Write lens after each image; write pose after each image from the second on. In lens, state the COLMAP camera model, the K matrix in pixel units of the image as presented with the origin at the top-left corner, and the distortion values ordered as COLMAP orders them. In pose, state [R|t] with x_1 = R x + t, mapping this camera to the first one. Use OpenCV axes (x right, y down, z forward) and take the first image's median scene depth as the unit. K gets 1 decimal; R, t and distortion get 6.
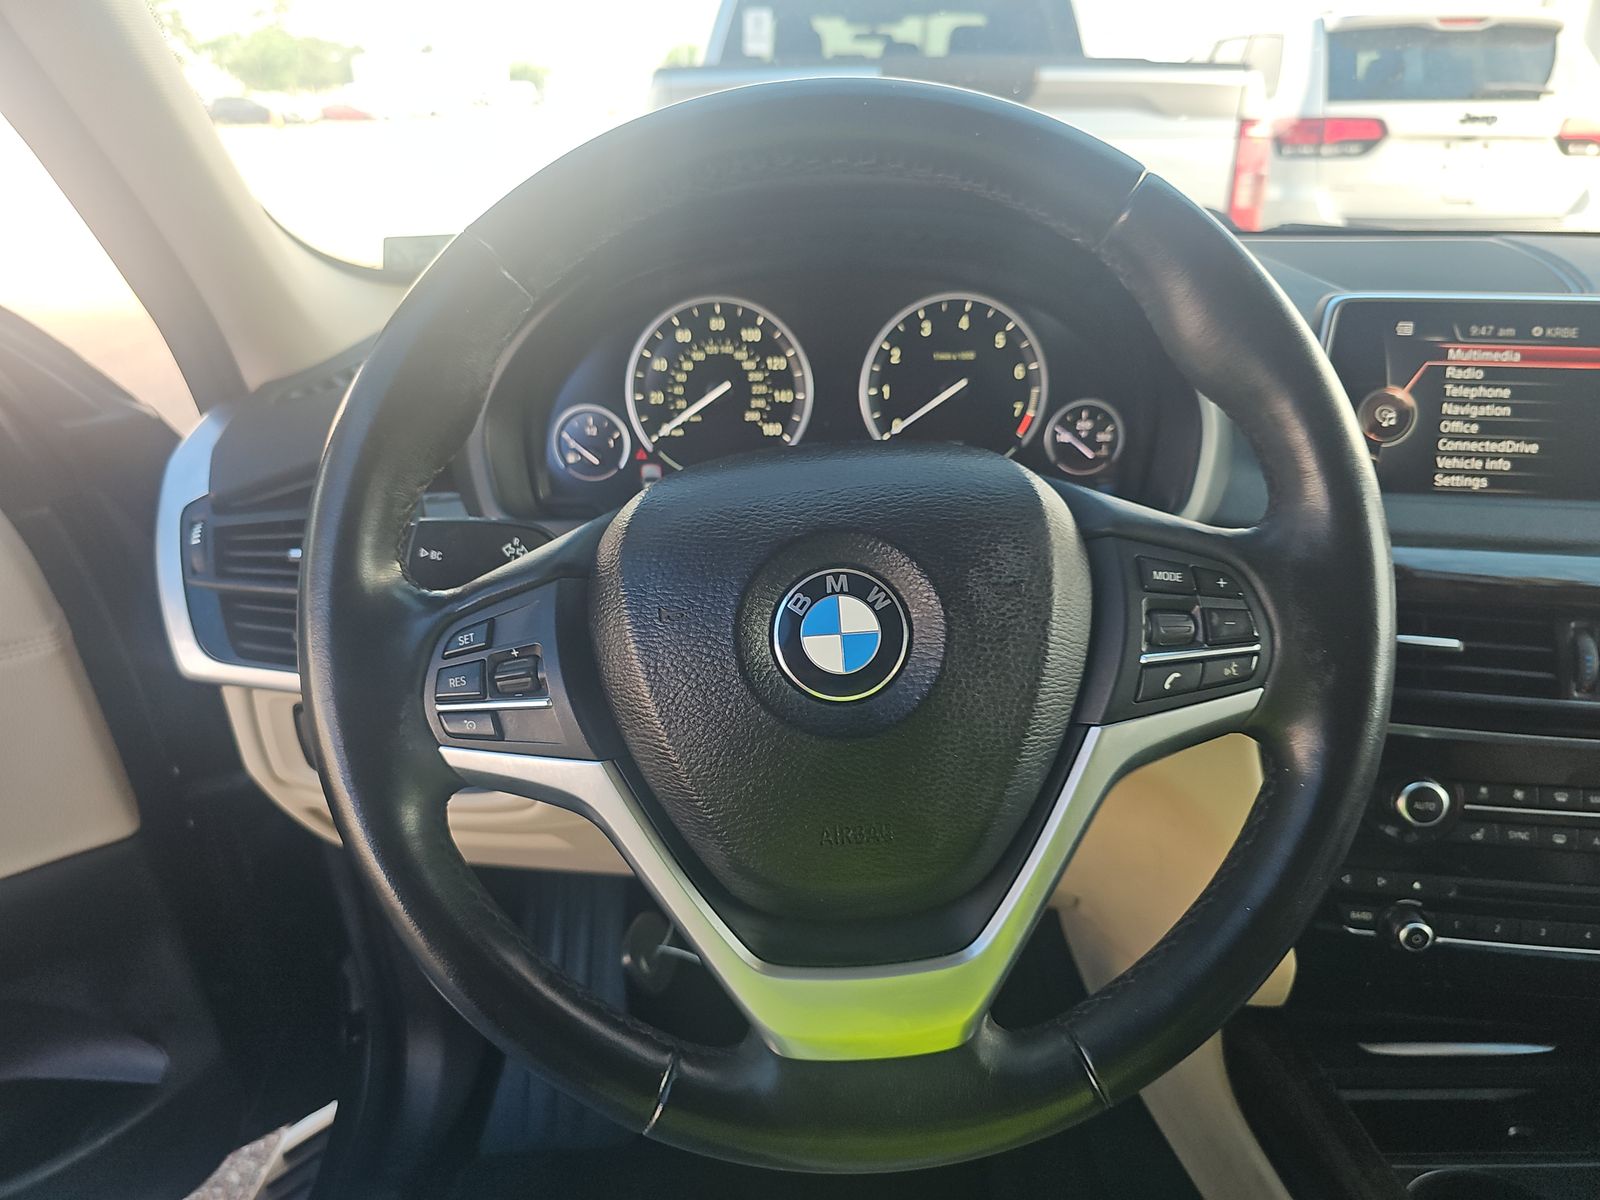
lens RADIAL K [[1059.7, 0, 801.1], [0, 1059.7, 676.2], [0, 0, 1]] dist [0.031334, -0.051296]
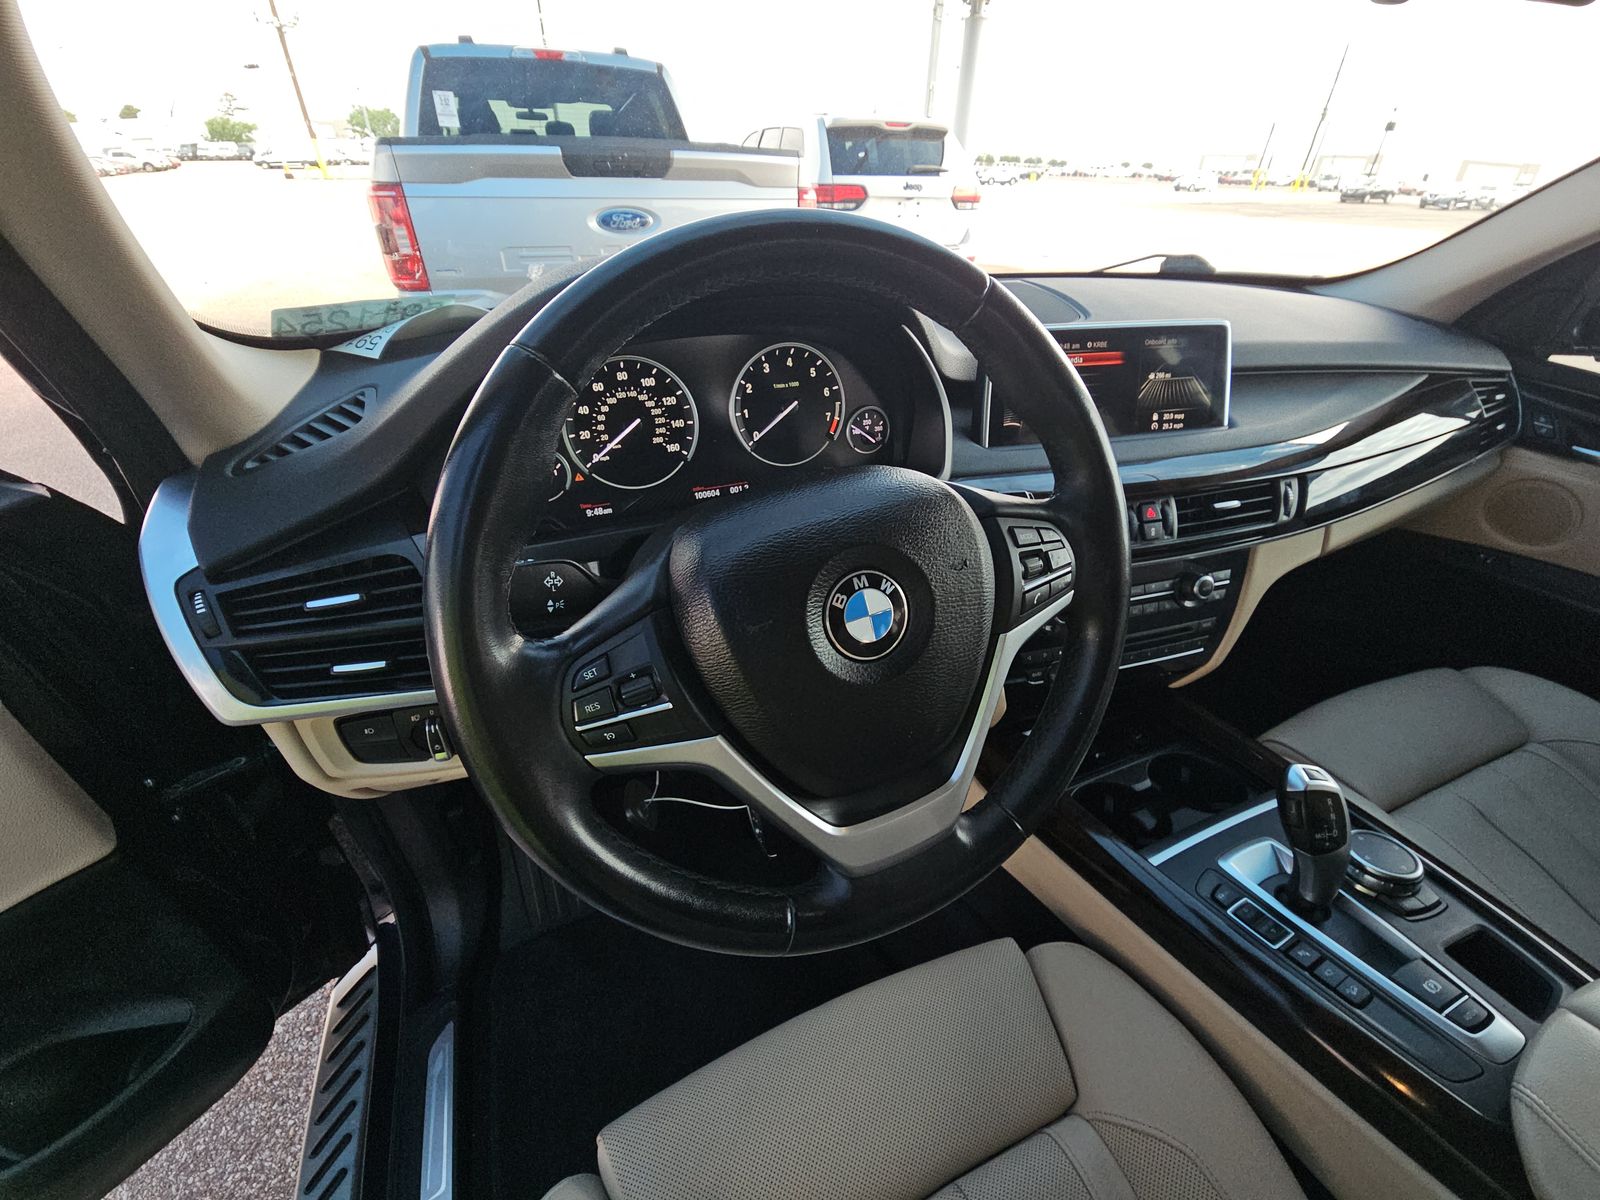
lens RADIAL K [[632.2, 0, 805.7], [0, 632.2, 623.5], [0, 0, 1]] dist [0.000472, 0.000064]
pose [[0.913567, -0.216654, 0.344175, -0.211197], [0.168833, 0.971957, 0.163689, -0.113517], [-0.369987, -0.091433, 0.924527, 0.127578]]
